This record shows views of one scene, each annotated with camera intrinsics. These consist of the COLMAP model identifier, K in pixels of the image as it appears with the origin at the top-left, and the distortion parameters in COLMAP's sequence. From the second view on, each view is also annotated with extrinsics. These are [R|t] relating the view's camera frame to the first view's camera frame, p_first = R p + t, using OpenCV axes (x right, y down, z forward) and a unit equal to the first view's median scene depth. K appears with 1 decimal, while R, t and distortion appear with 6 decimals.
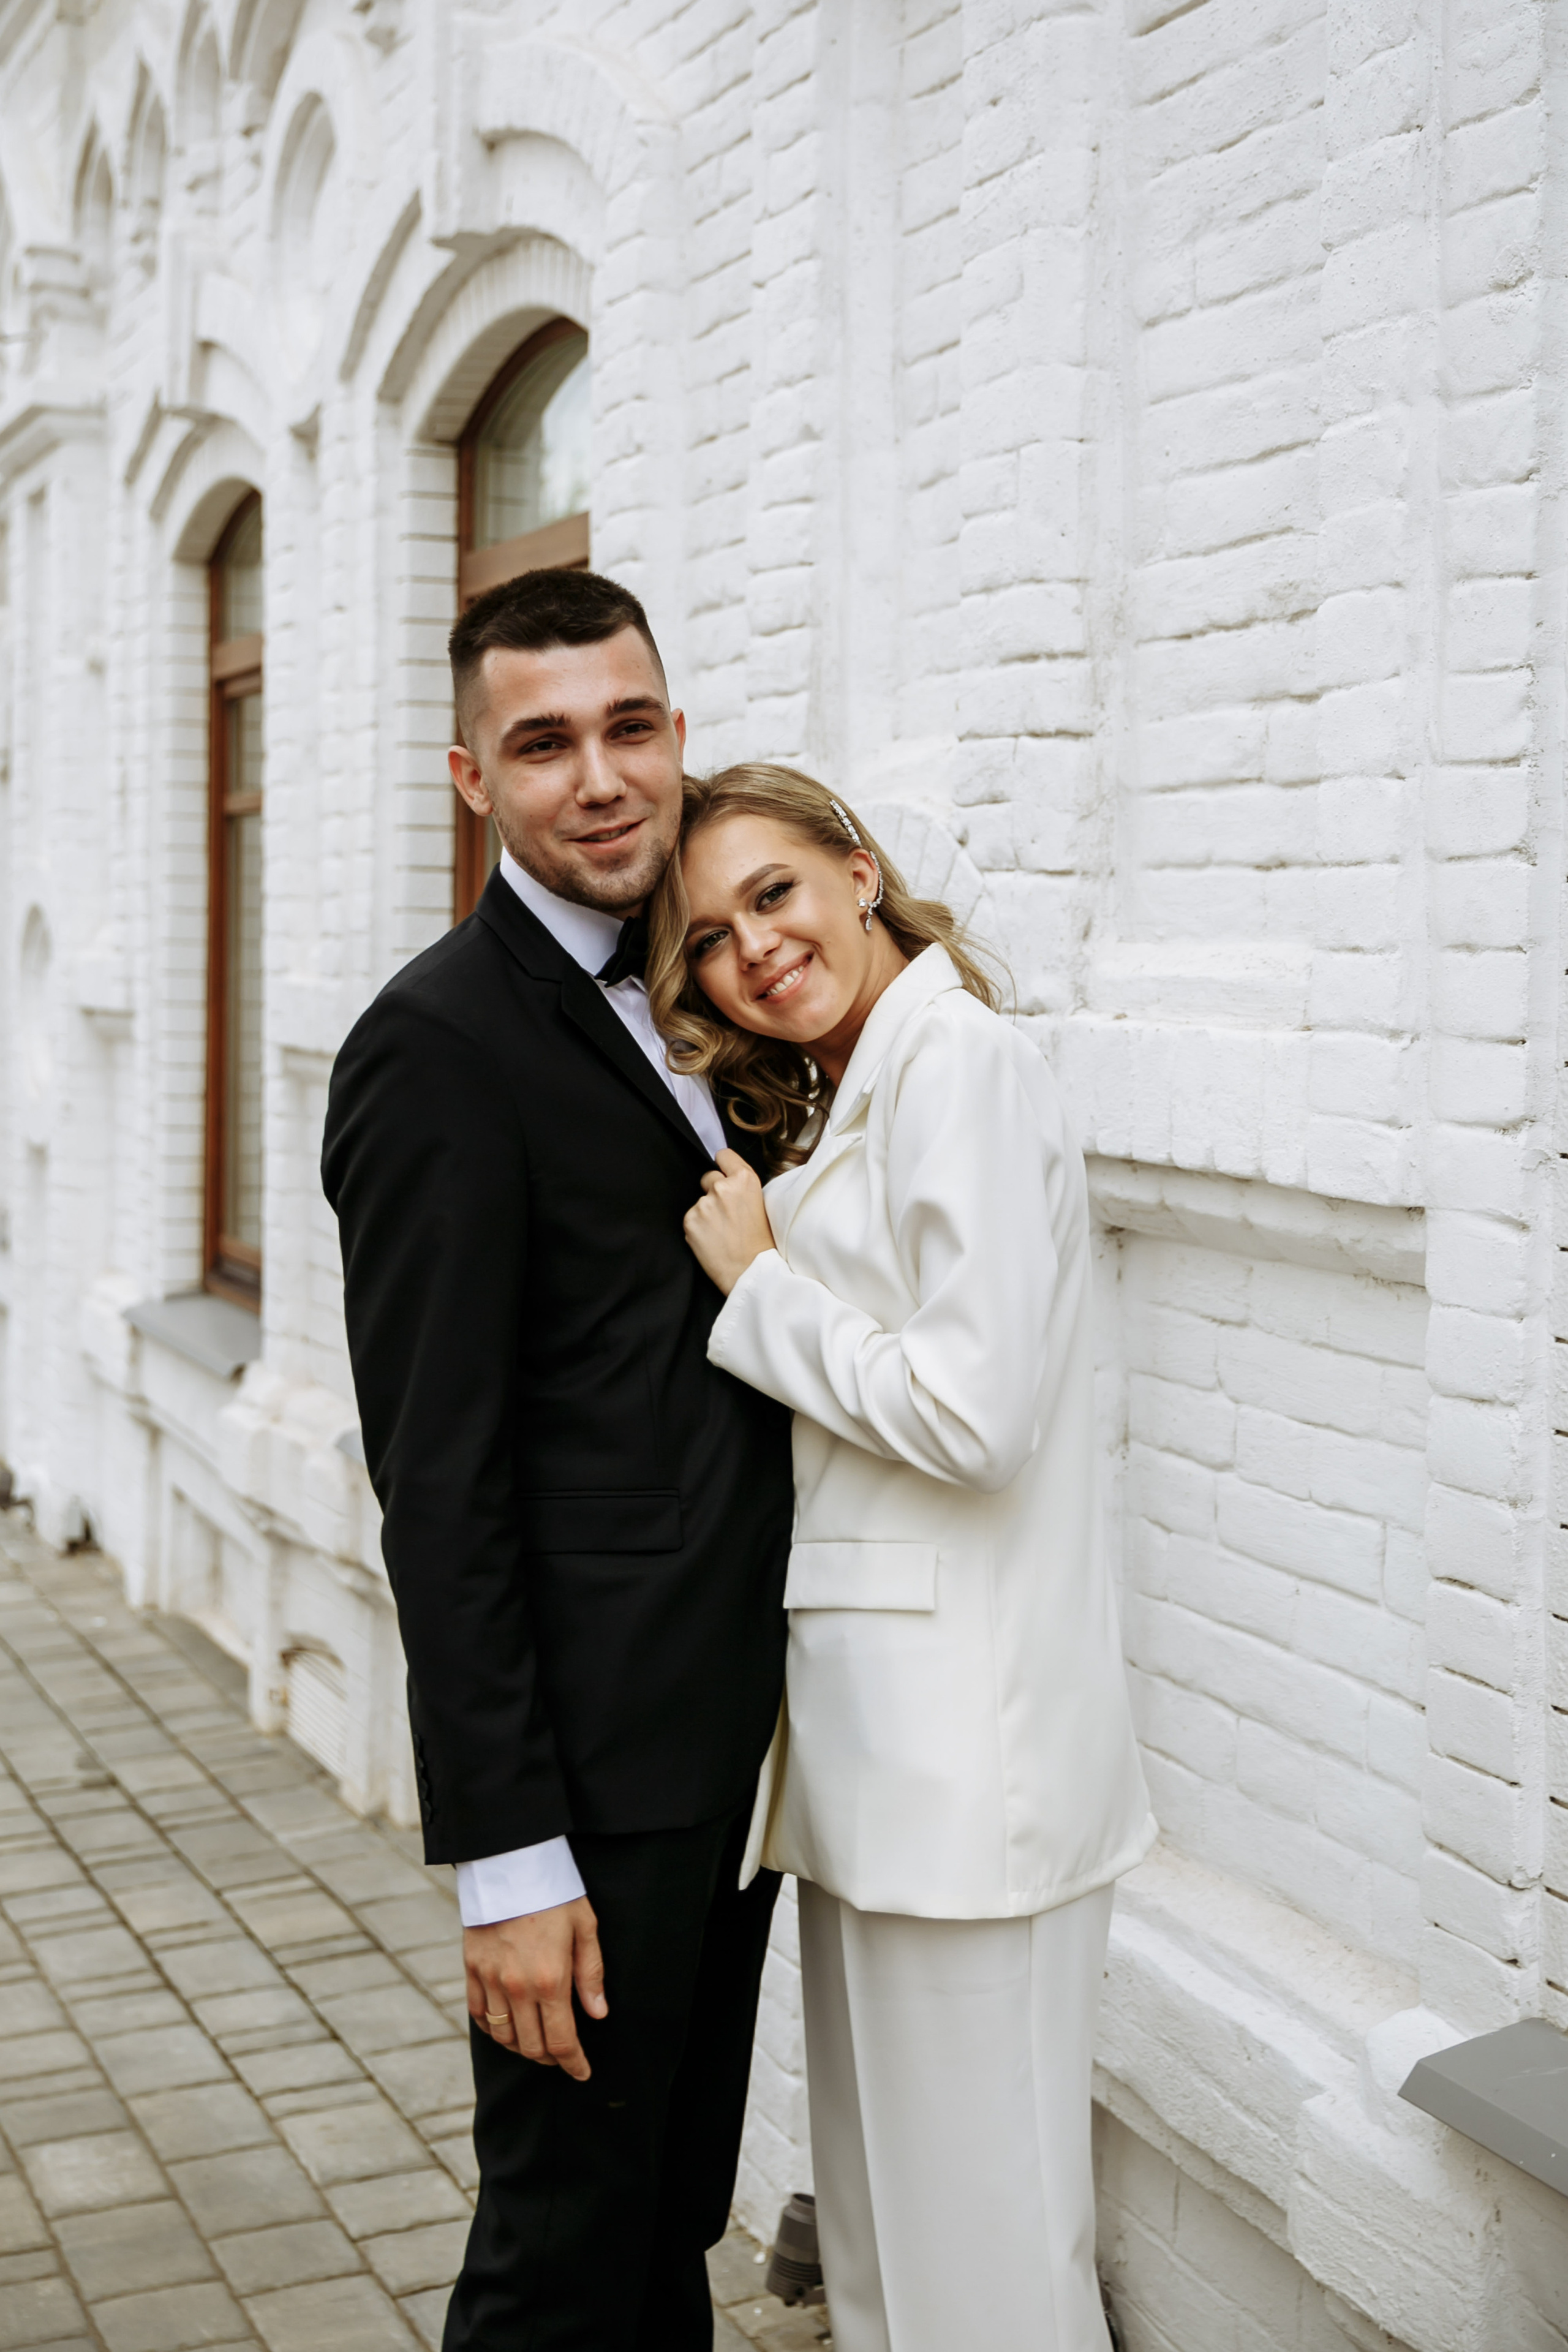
lens RADIAL K [[2944.8, 0, 790.0], [0, 2944.8, 1051.1], [0, 0, 1]] dist [0.017065, 0.131464]
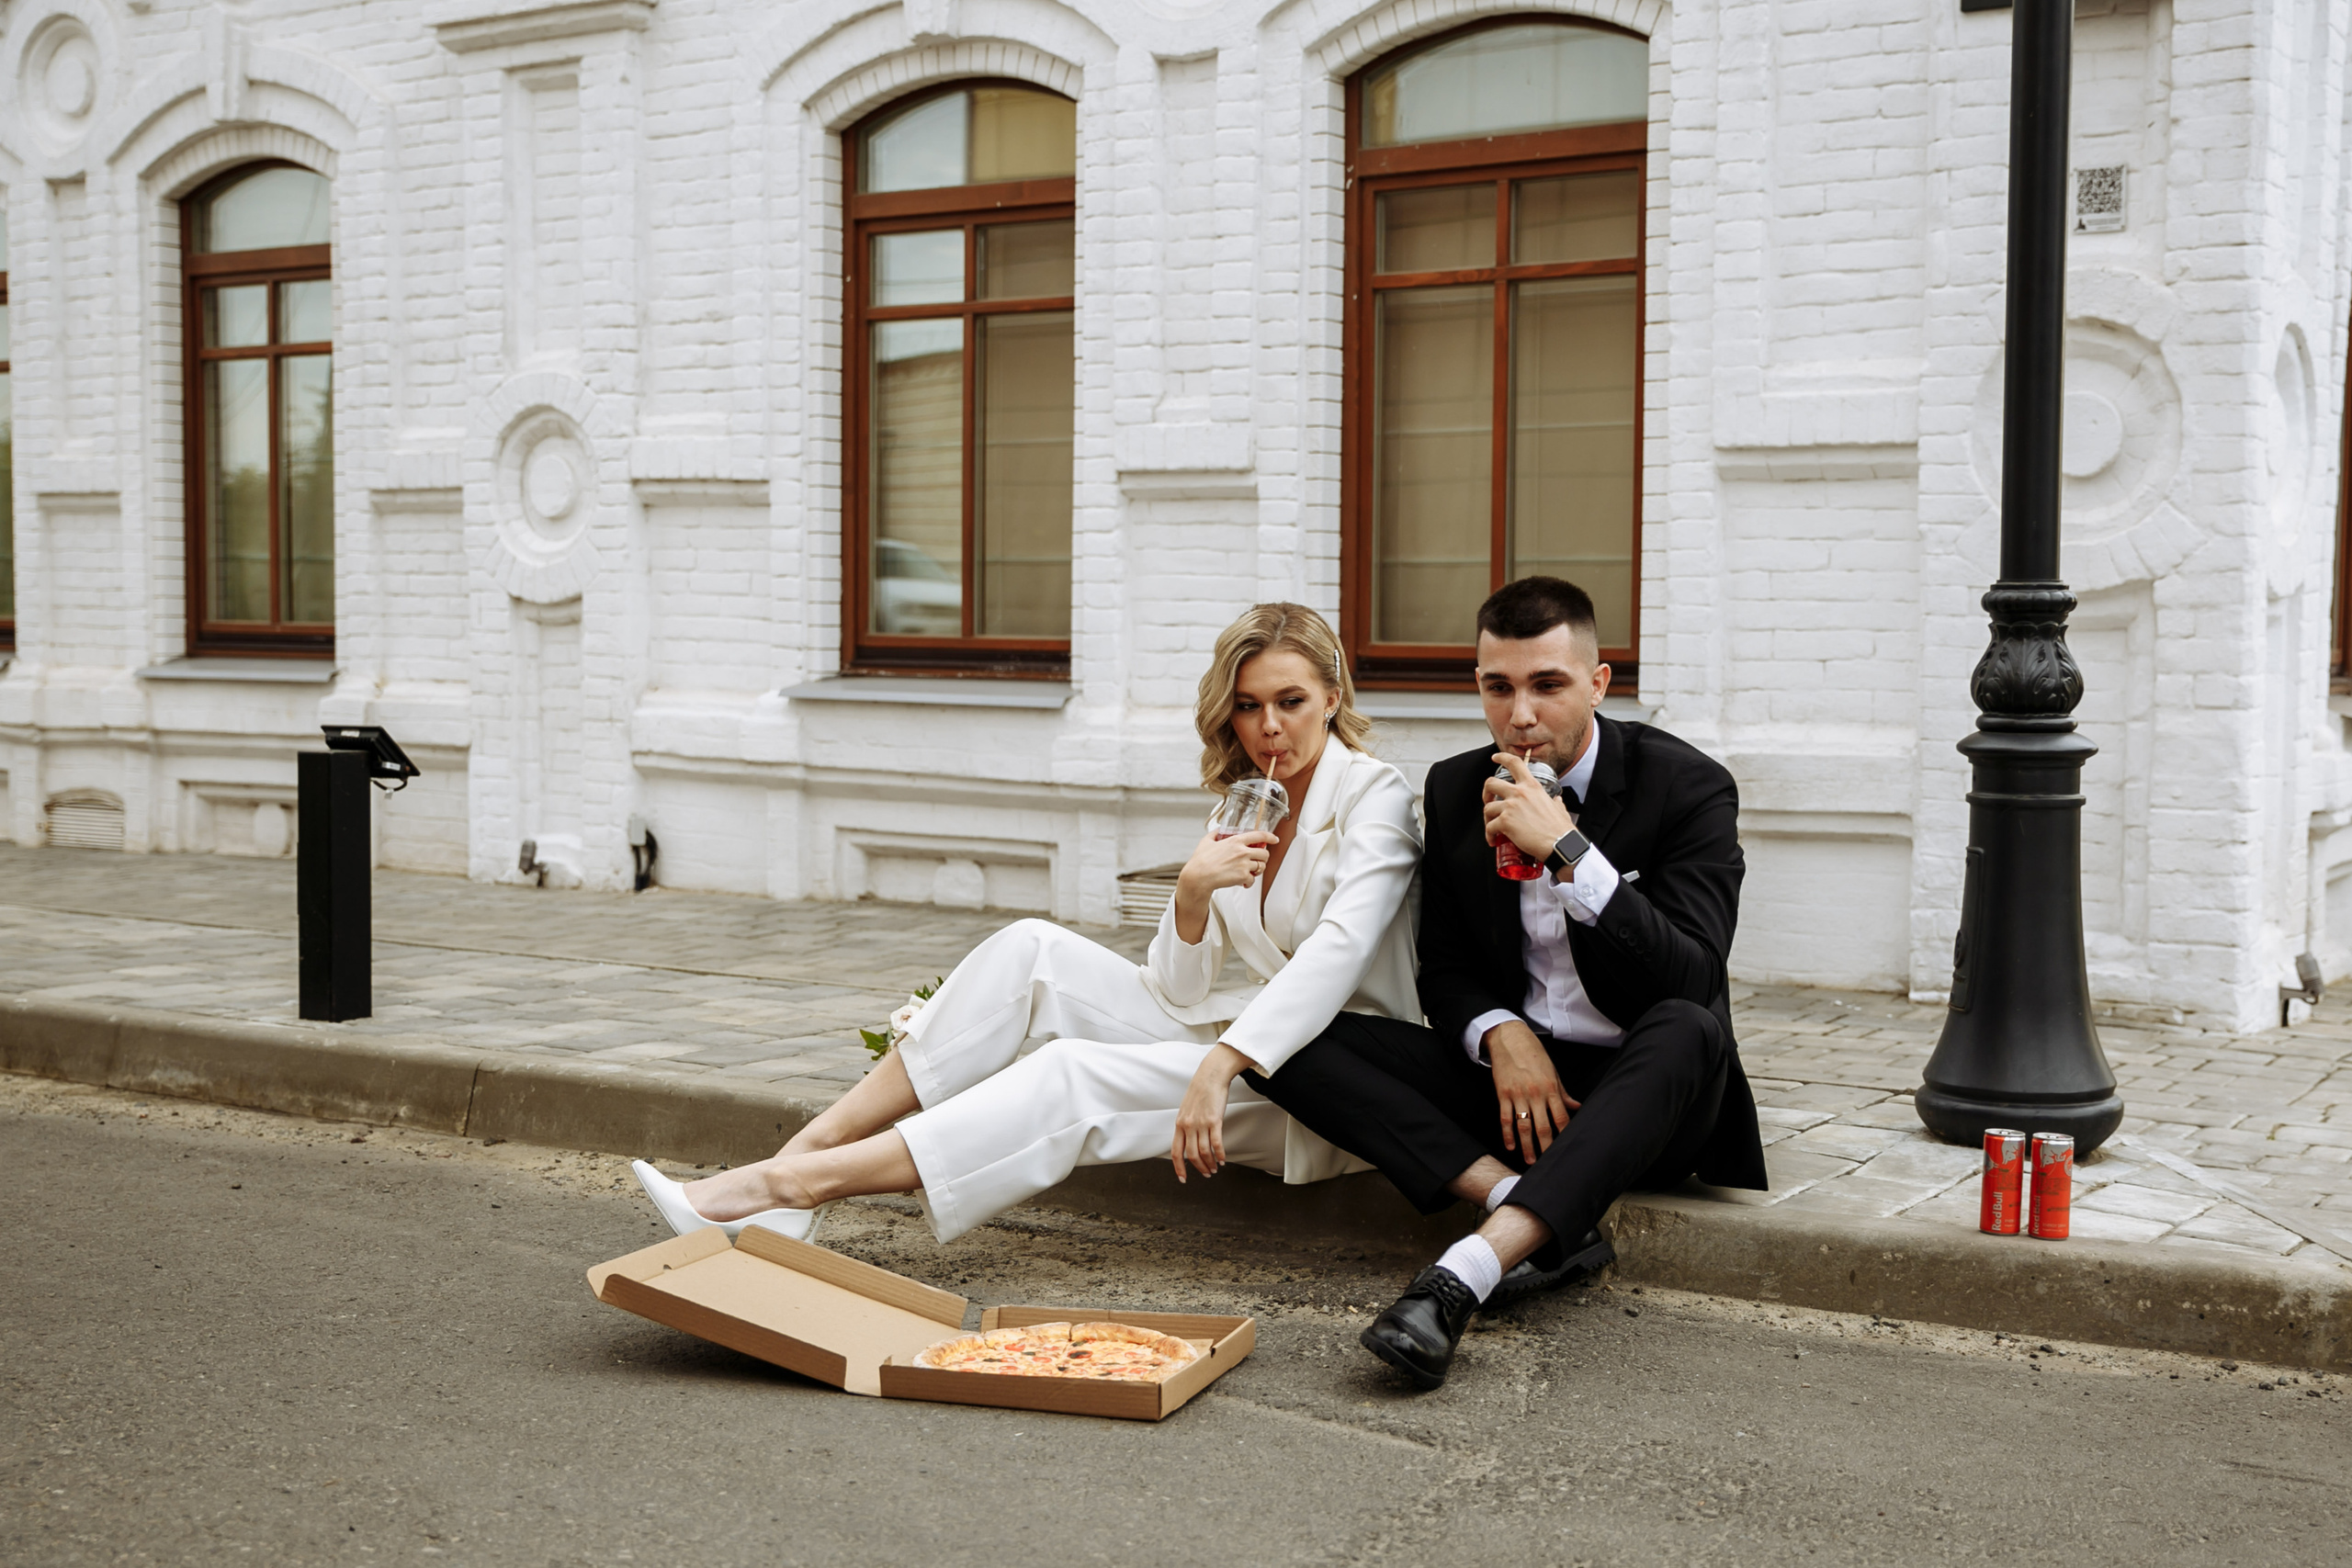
lens RADIAL K [[2831.5, 0, 1239.1], [0, 2831.5, 790.6], [0, 0, 1]] dist [0.002166, 0.138205]
pose [[0.829421, -0.033044, 0.557645, -0.983214], [0.018220, 0.999318, 0.032116, 0.256476], [-0.558326, -0.016477, 0.829458, -1.751769]]
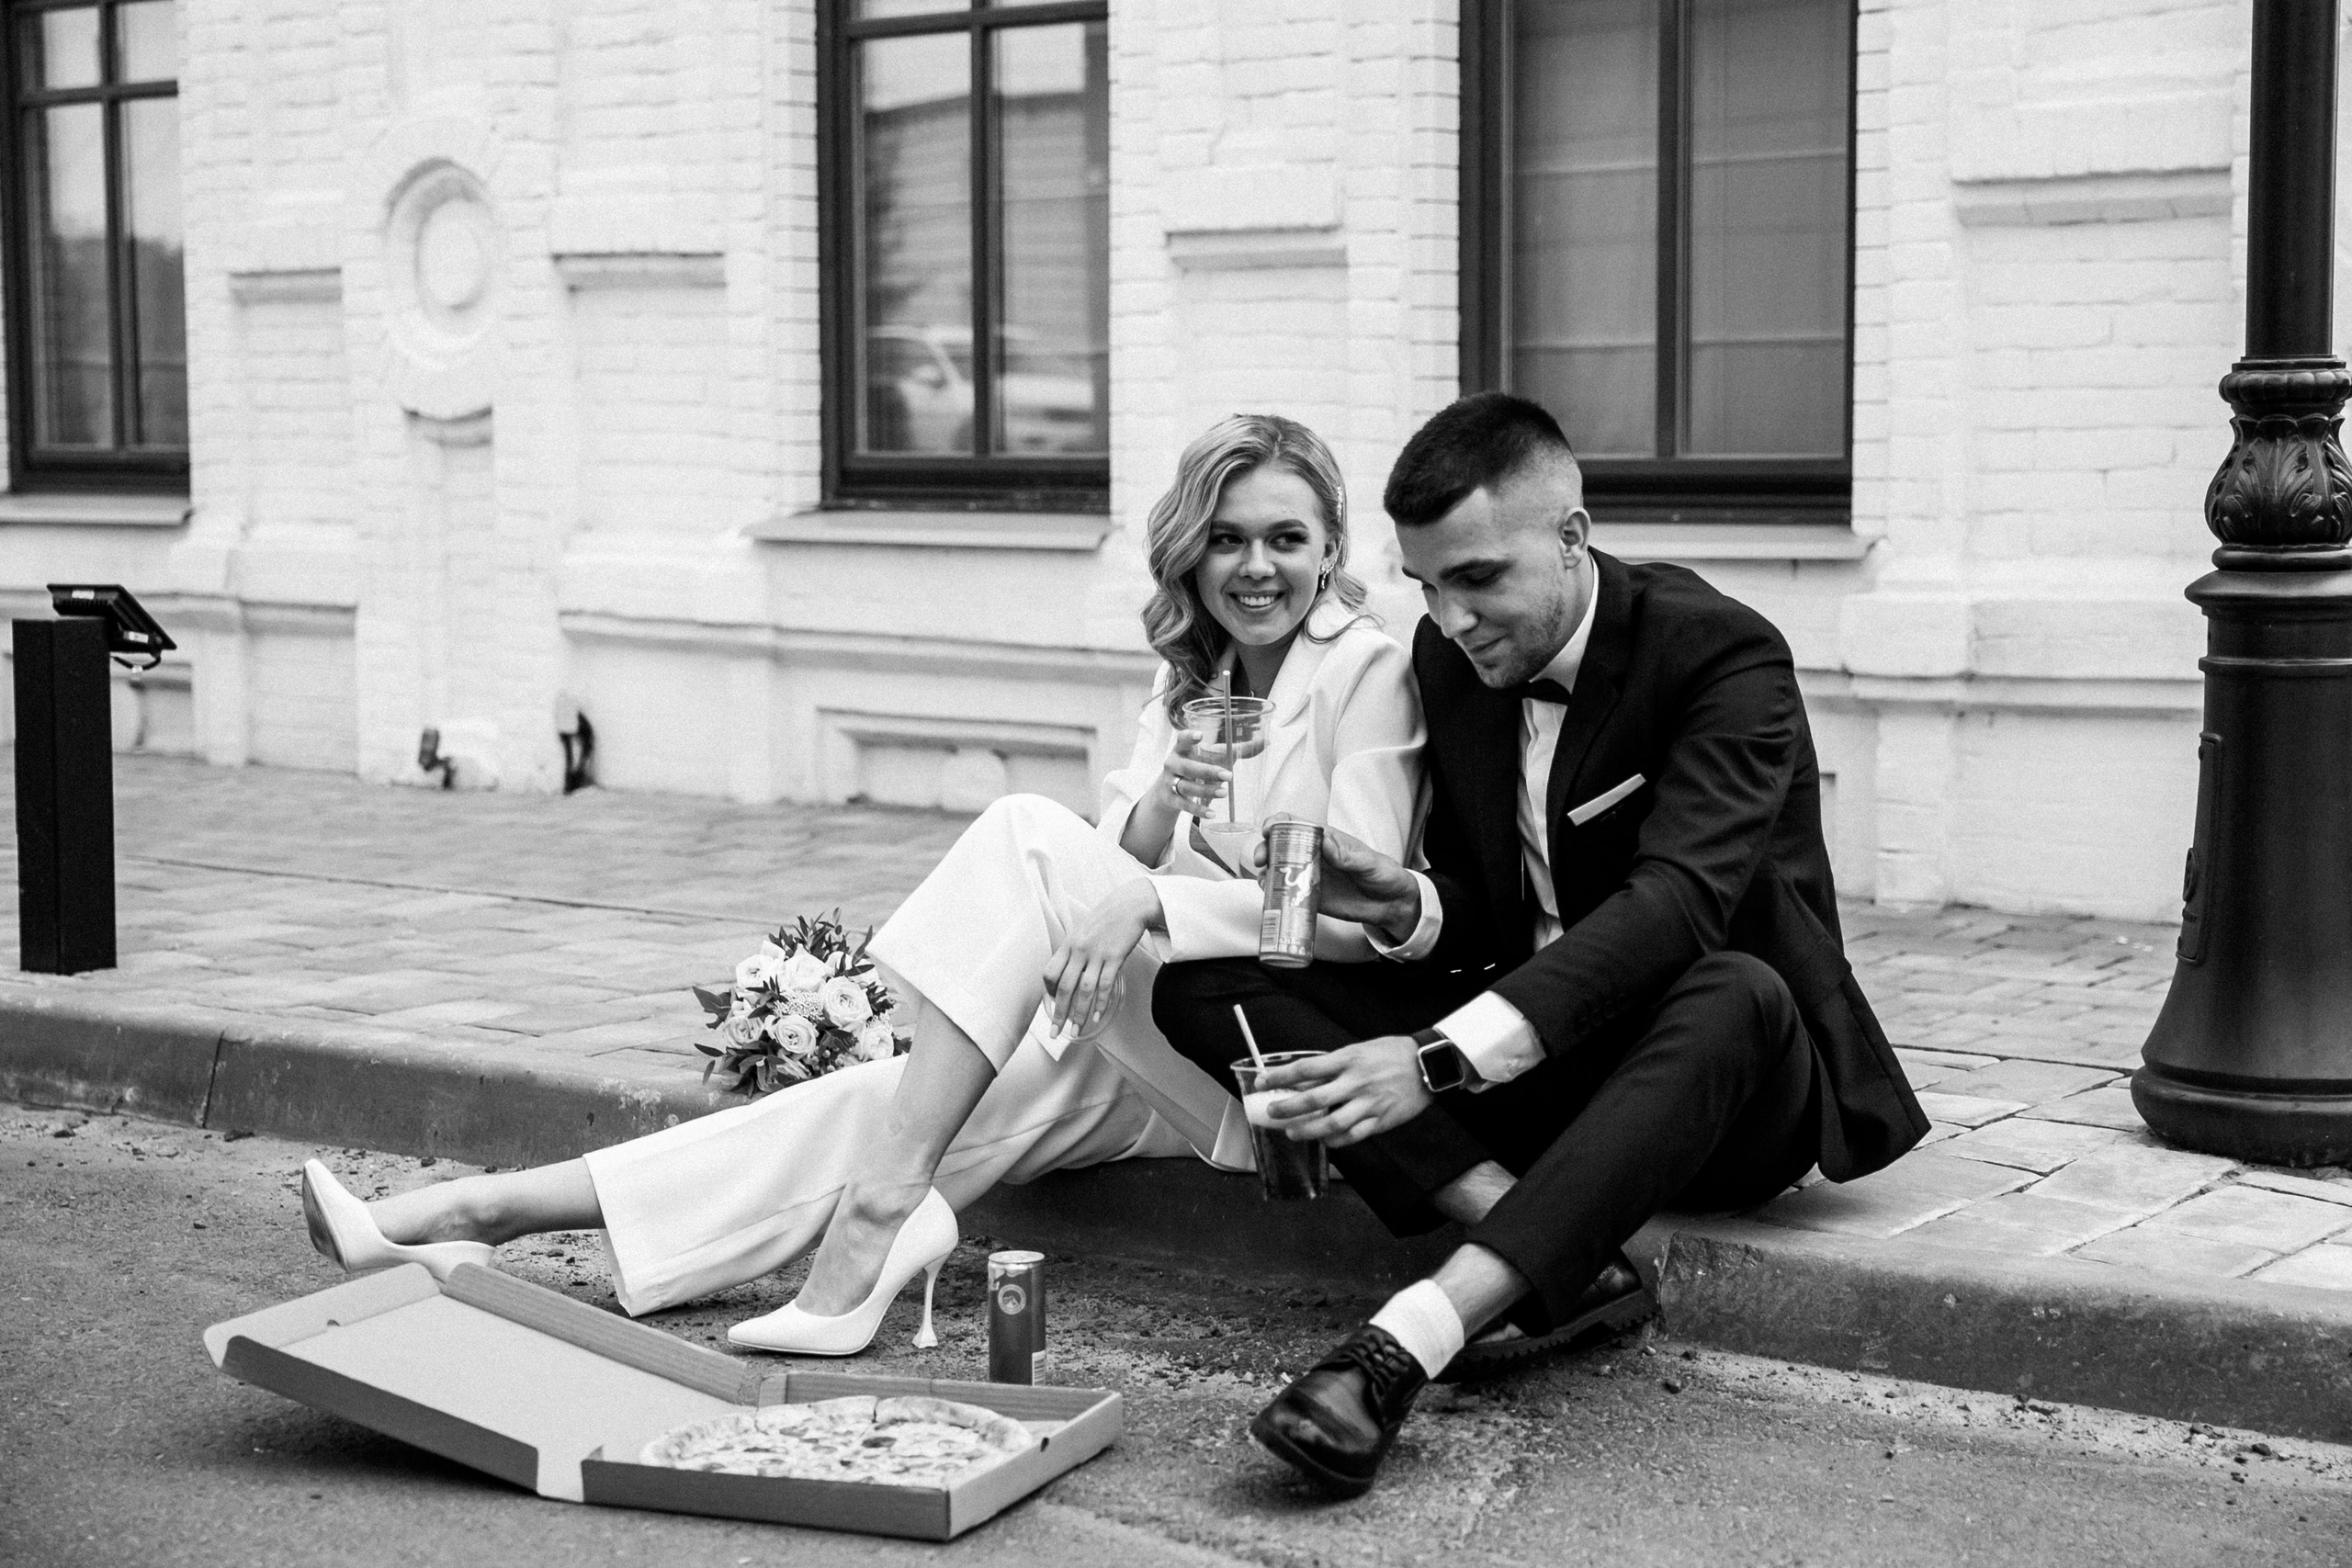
lens RADIAL K [[3654.8, 0, 1188.0], [0, 3654.8, 708.9], [0, 0, 1]] dist [0.121152, -0.002693]
pose [[0.875556, -0.048834, 0.480643, -0.840074], [0.030170, 0.998463, 0.046486, 0.256294], [-0.482174, -0.026200, 0.875683, -1.757191]]
